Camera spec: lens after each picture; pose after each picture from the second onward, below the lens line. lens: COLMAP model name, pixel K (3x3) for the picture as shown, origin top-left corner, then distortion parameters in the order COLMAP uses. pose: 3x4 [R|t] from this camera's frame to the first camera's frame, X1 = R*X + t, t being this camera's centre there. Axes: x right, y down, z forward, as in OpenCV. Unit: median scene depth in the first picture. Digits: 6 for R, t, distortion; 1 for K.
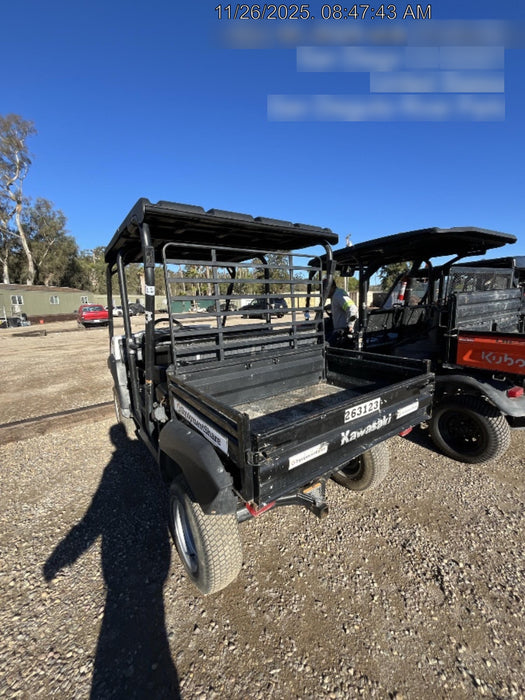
lens RADIAL K [[283.4, 0, 262.5], [0, 283.4, 350.0], [0, 0, 1]] dist [-0.003433, -0.000389]
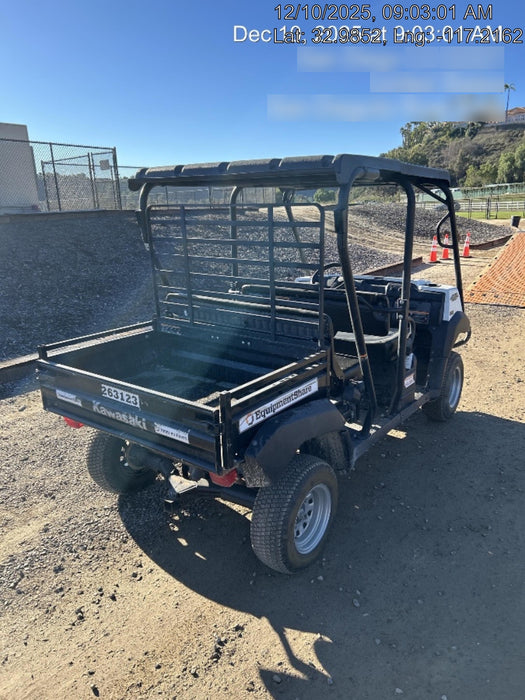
lens RADIAL K [[539.5, 0, 262.5], [0, 539.5, 350.0], [0, 0, 1]] dist [0.010965, 0.000799]
pose [[0.295683, 0.276918, -0.914269, 2.002096], [-0.151353, 0.958555, 0.241382, -0.434741], [0.943220, 0.067005, 0.325341, 0.772097]]
